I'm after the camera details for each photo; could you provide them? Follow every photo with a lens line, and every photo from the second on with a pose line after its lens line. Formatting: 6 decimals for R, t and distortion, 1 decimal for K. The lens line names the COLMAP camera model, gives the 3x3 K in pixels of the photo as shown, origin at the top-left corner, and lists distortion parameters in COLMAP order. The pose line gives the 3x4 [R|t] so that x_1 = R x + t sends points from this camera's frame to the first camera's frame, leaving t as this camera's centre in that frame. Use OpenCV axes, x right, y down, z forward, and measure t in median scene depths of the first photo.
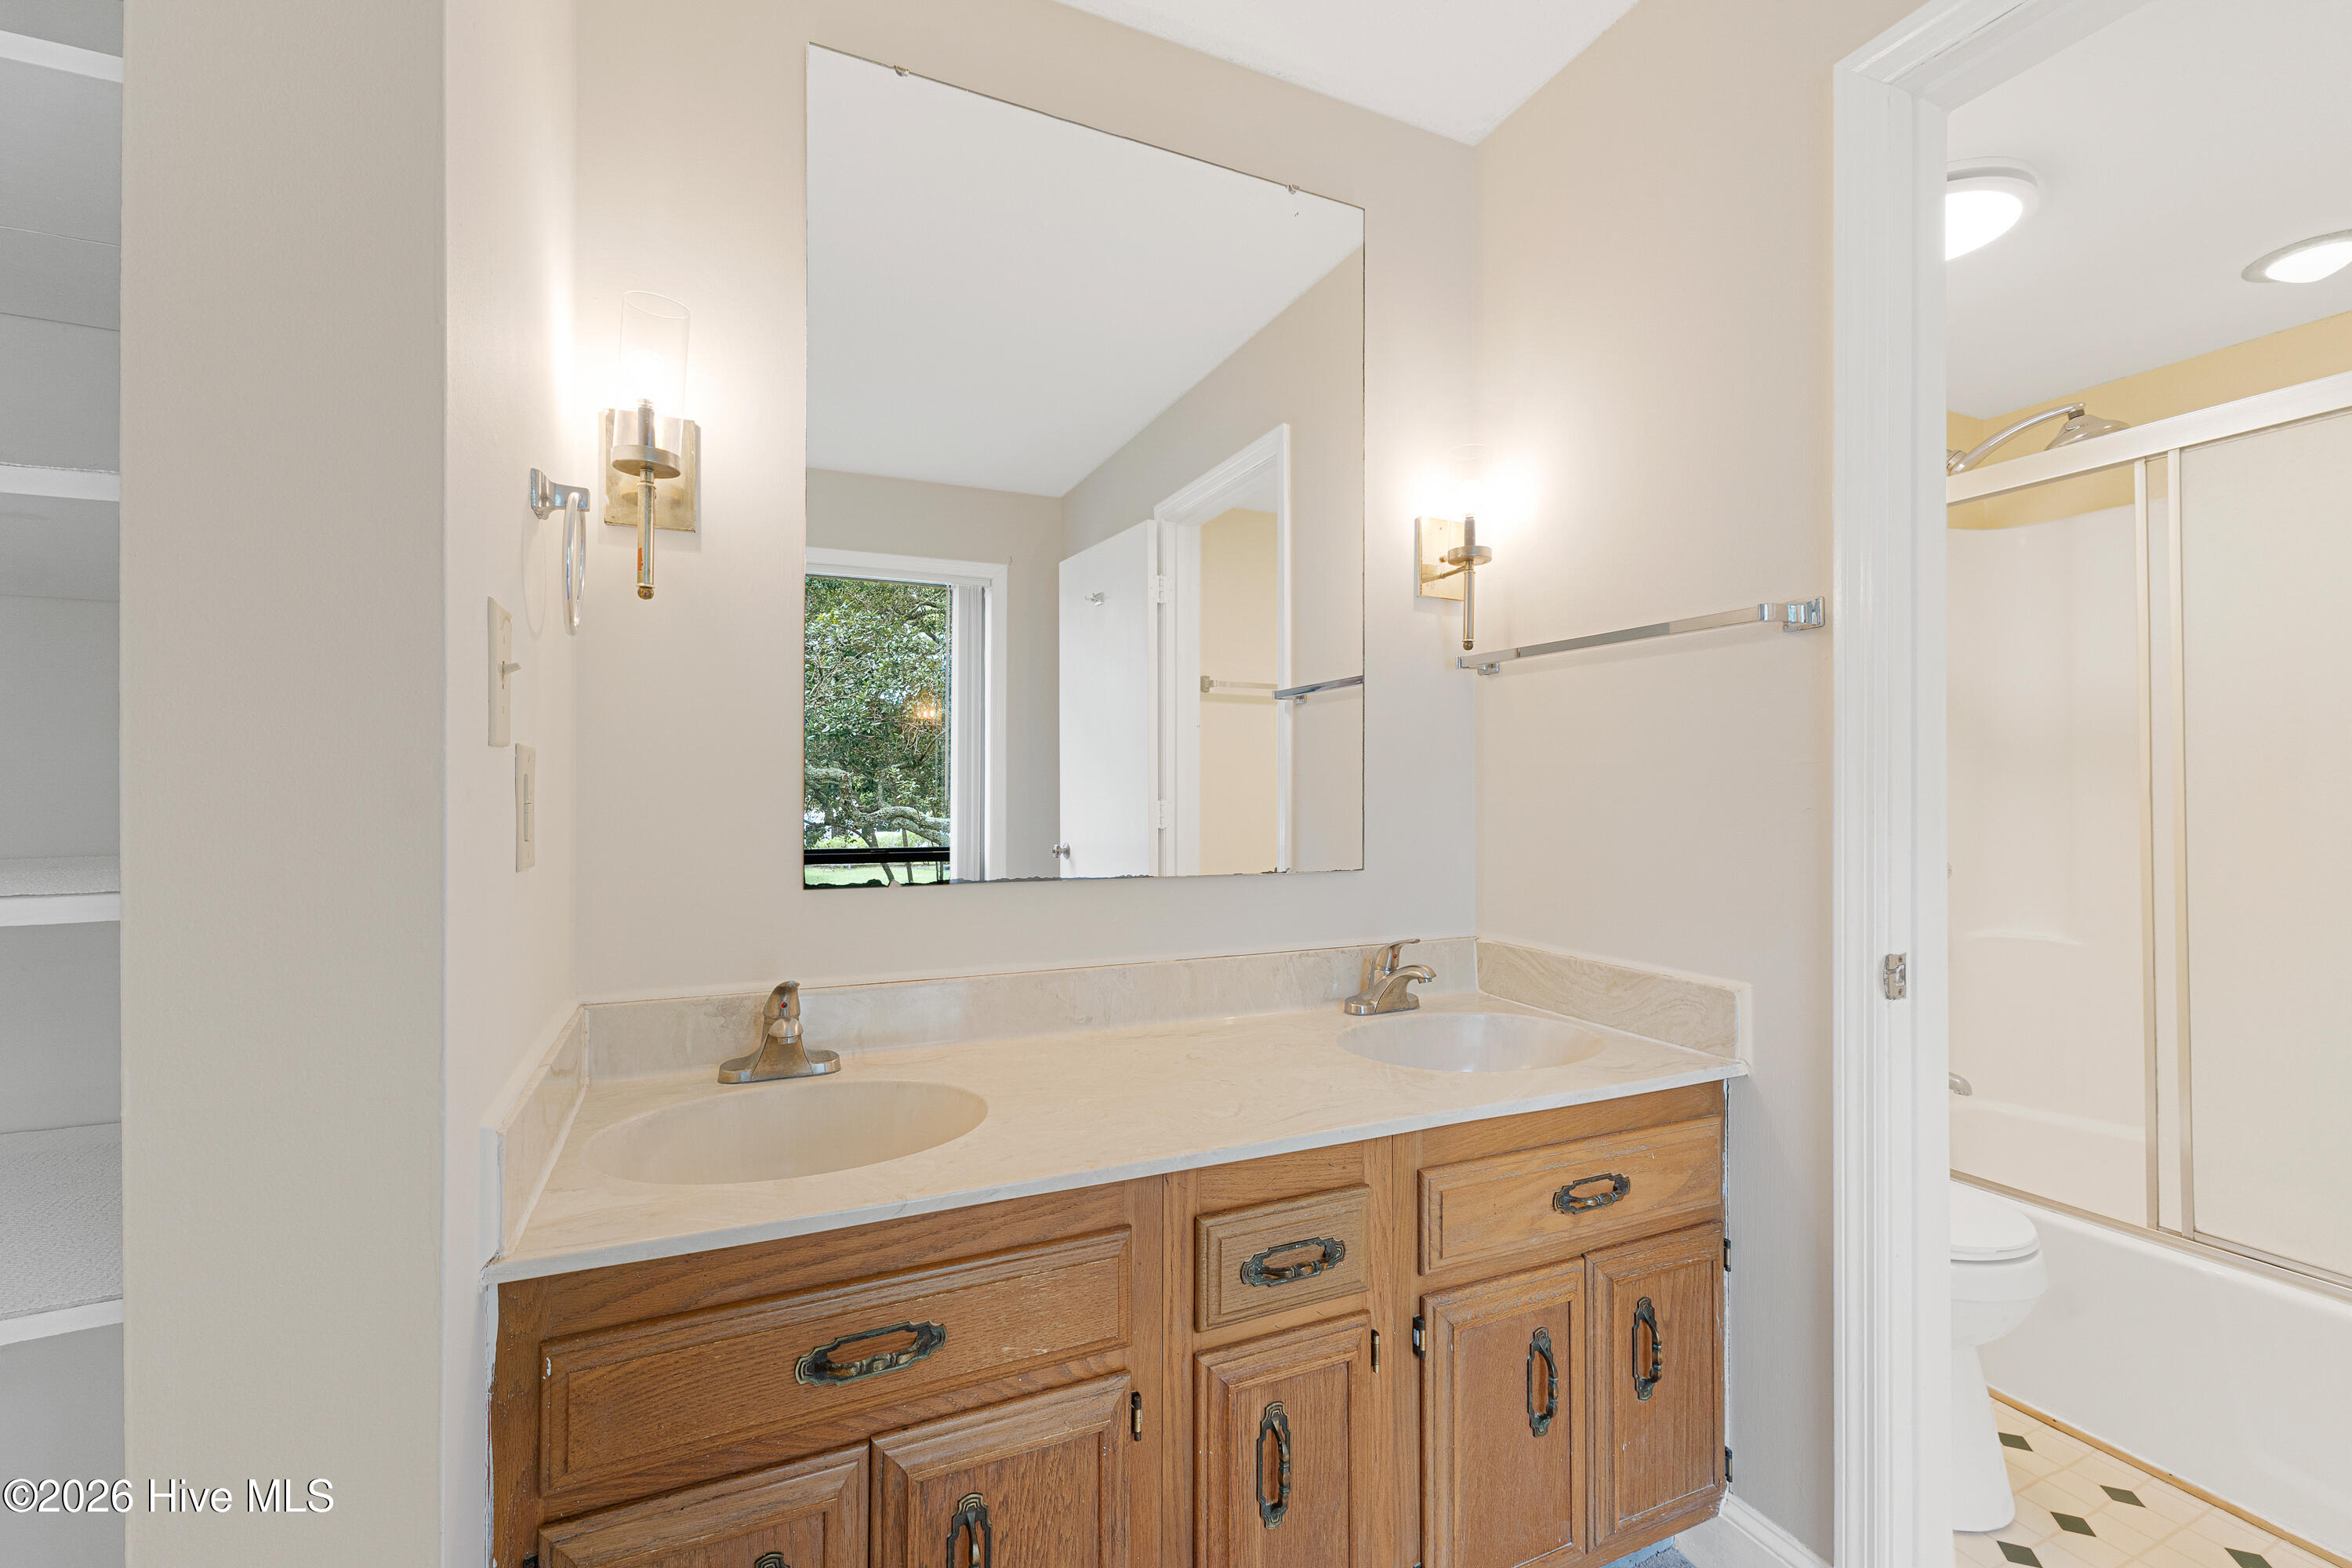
lens RADIAL K [[991.8, 0, 1186.1], [0, 991.8, 784.8], [0, 0, 1]] dist [-0.000084, 0.000080]
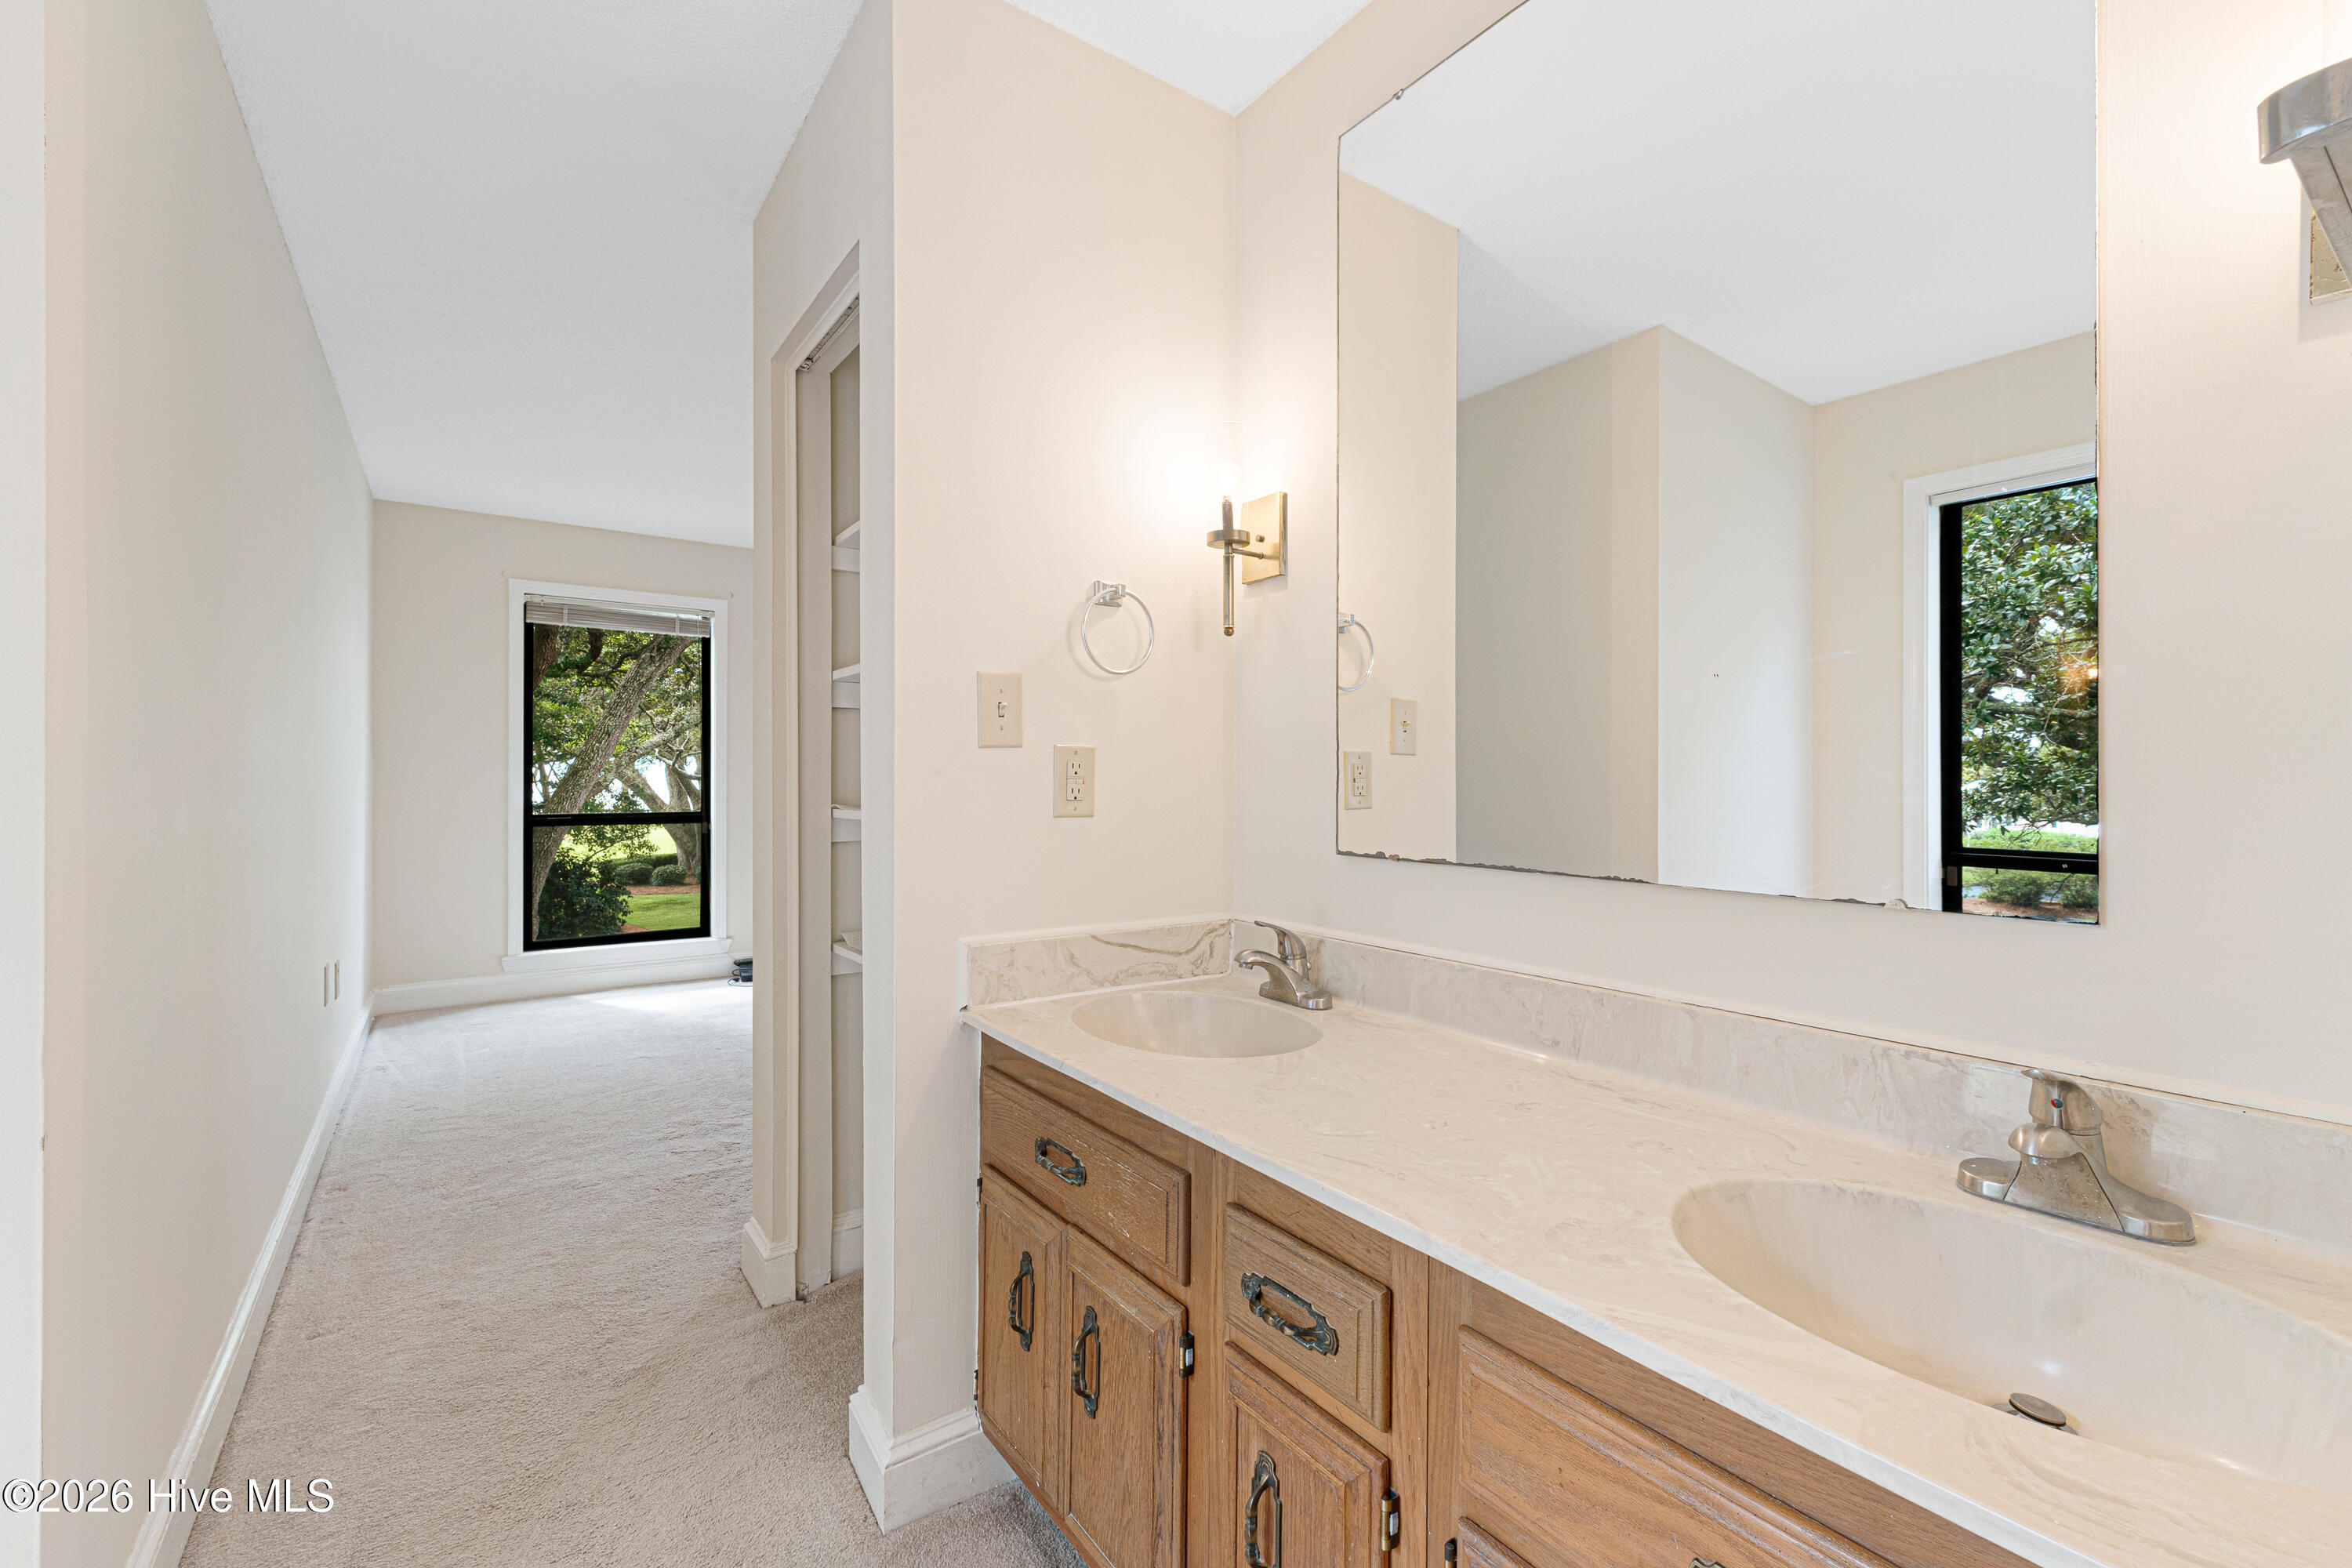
lens RADIAL K [[991.8, 0, 1186.1], [0, 991.8, 784.8], [0, 0, 1]] dist [-0.000084, 0.000080]
pose [[0.196181, 0.001199, -0.980567, 0.837700], [0.000400, 0.999999, 0.001303, 0.022619], [0.980568, -0.000648, 0.196181, 0.673762]]
